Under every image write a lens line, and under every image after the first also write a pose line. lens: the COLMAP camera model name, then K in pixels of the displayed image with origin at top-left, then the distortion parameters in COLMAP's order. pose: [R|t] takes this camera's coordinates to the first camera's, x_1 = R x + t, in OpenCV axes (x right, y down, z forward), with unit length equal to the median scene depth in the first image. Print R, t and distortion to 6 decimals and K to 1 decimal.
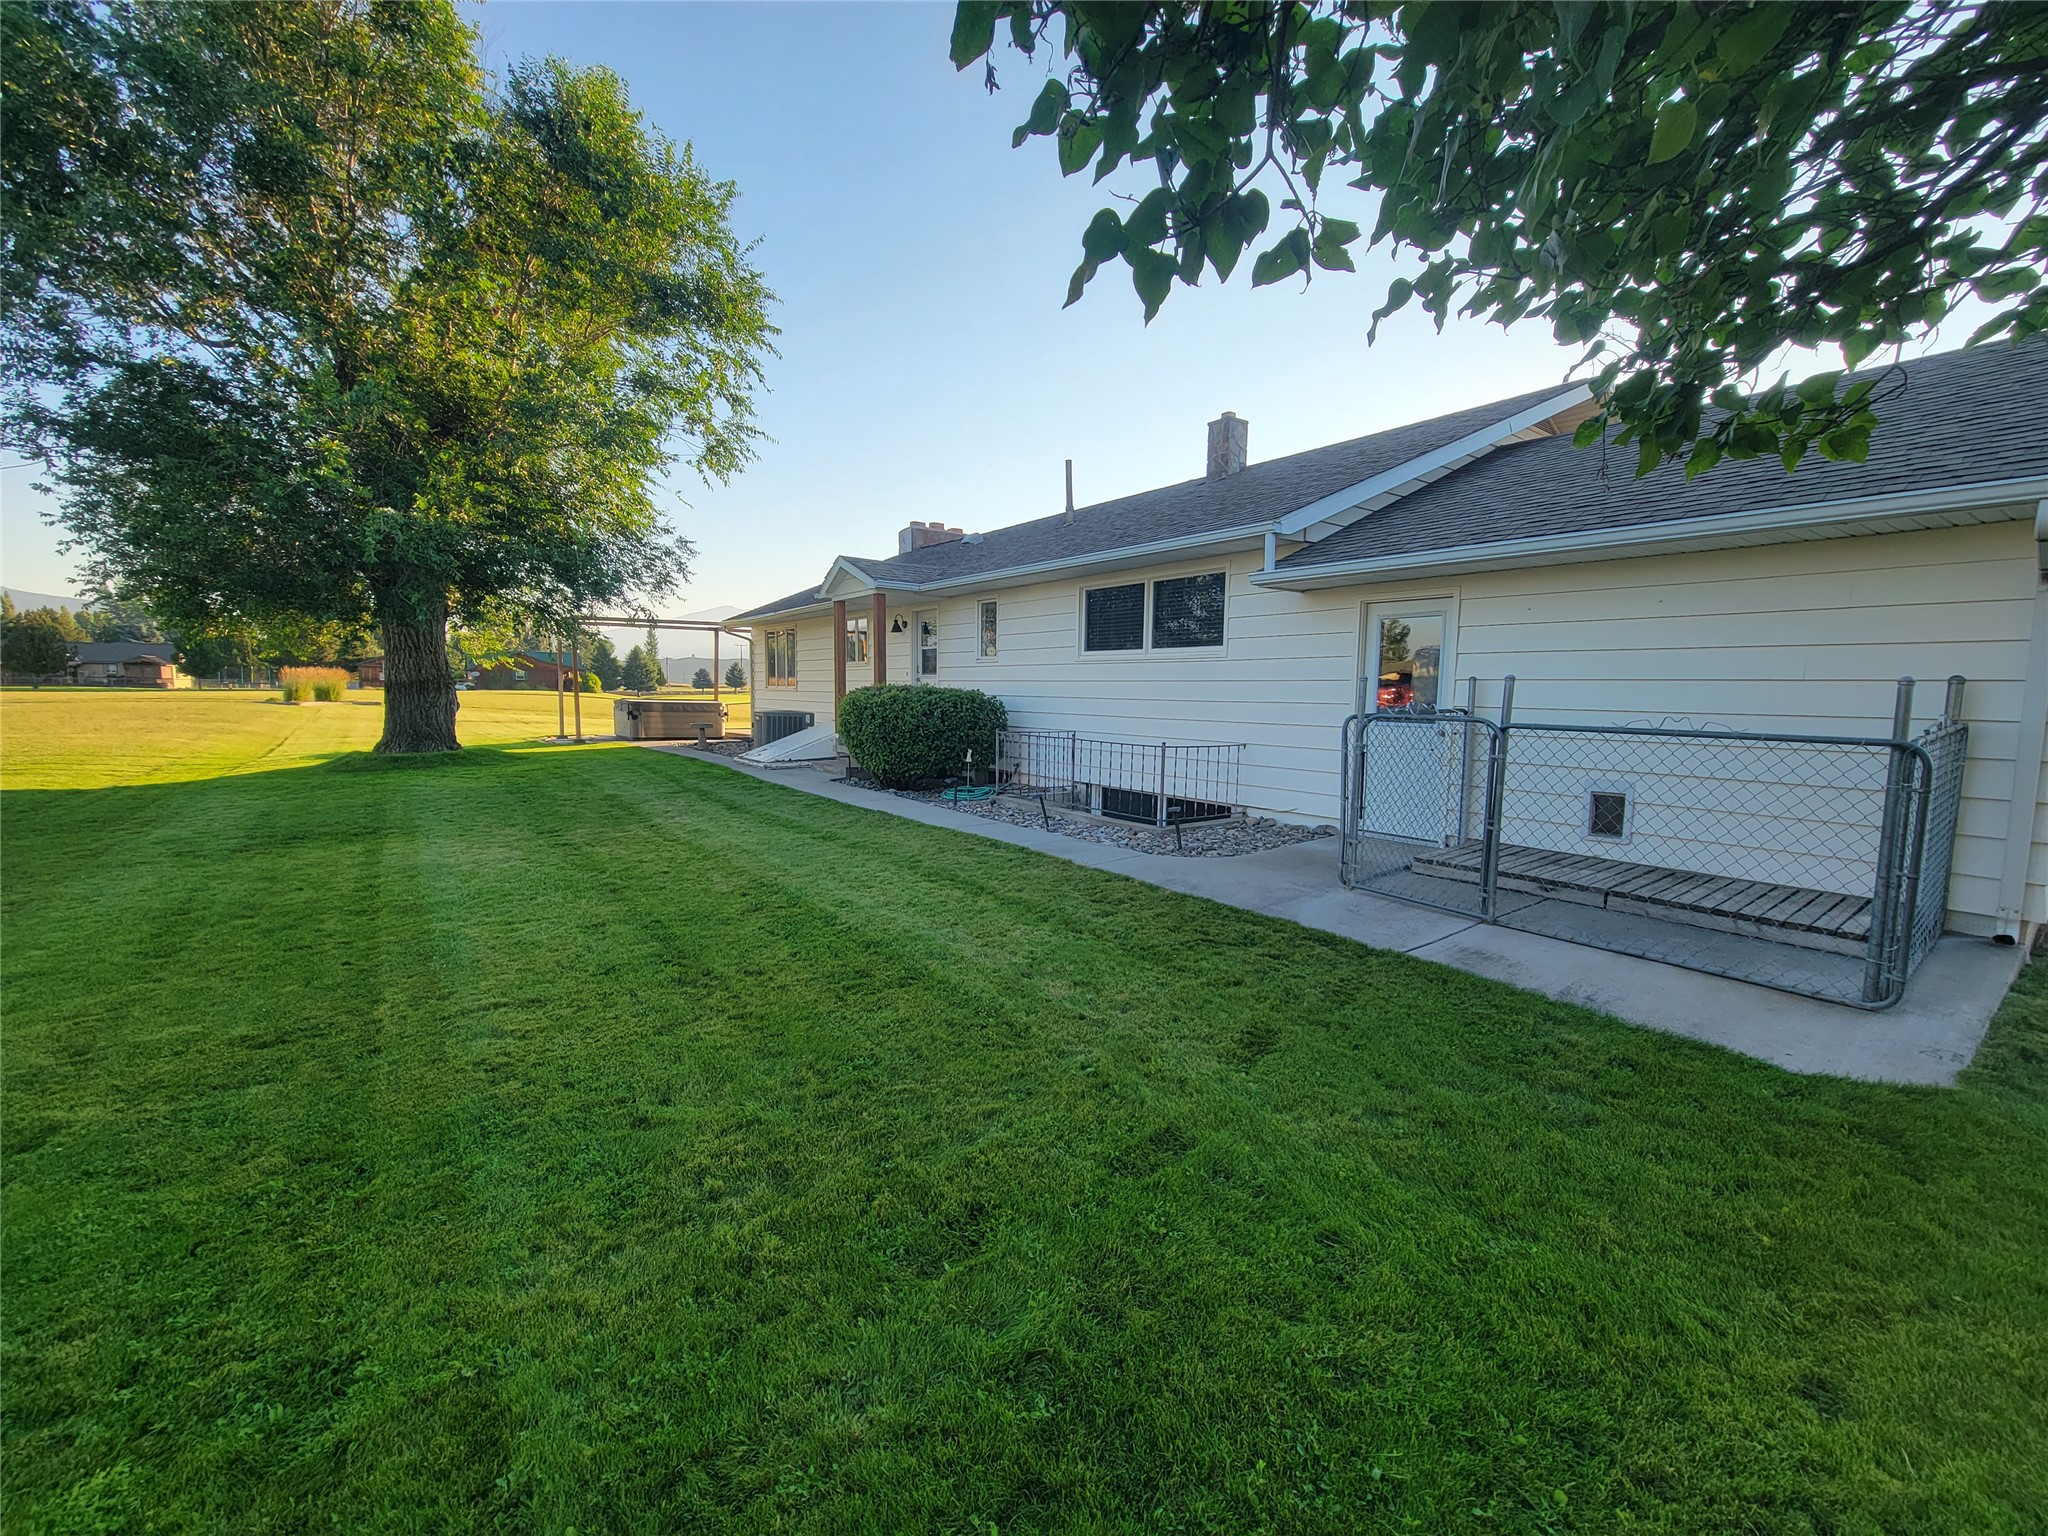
lens RADIAL K [[822.8, 0, 1025.6], [0, 822.8, 766.2], [0, 0, 1]] dist [-0.002074, 0.000002]
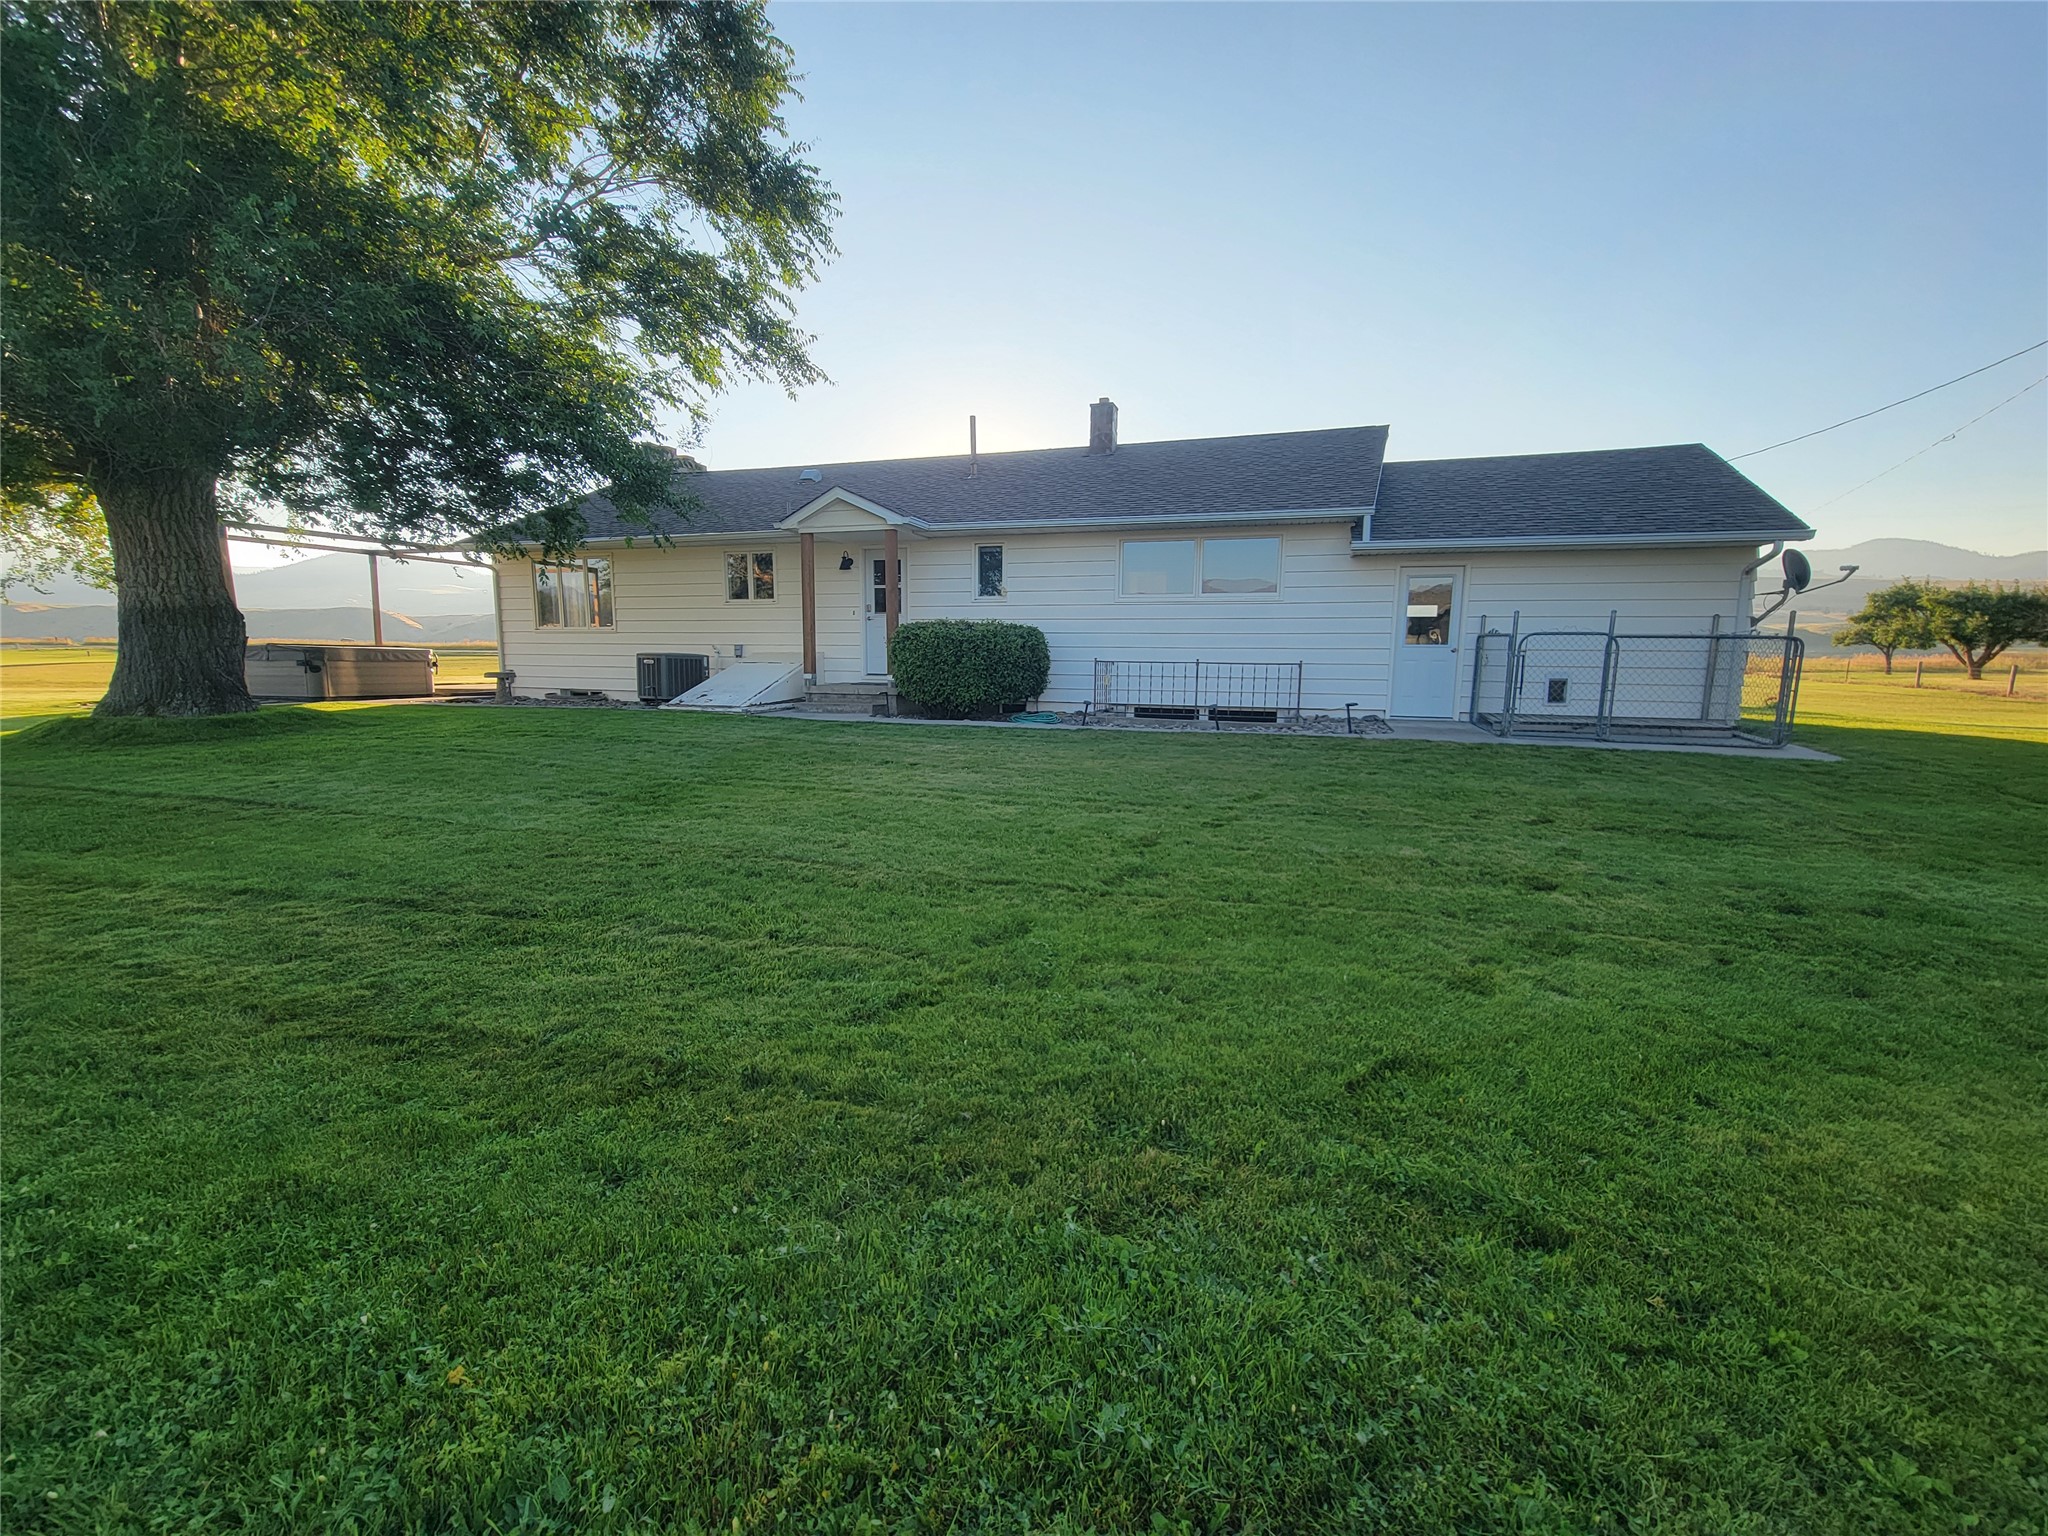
lens RADIAL K [[822.8, 0, 1018.7], [0, 822.8, 766.0], [0, 0, 1]] dist [-0.002074, 0.000002]
pose [[0.821754, -0.081015, 0.564053, -0.652493], [0.053371, 0.996433, 0.065363, 0.020561], [-0.567337, -0.023609, 0.823147, 0.083182]]
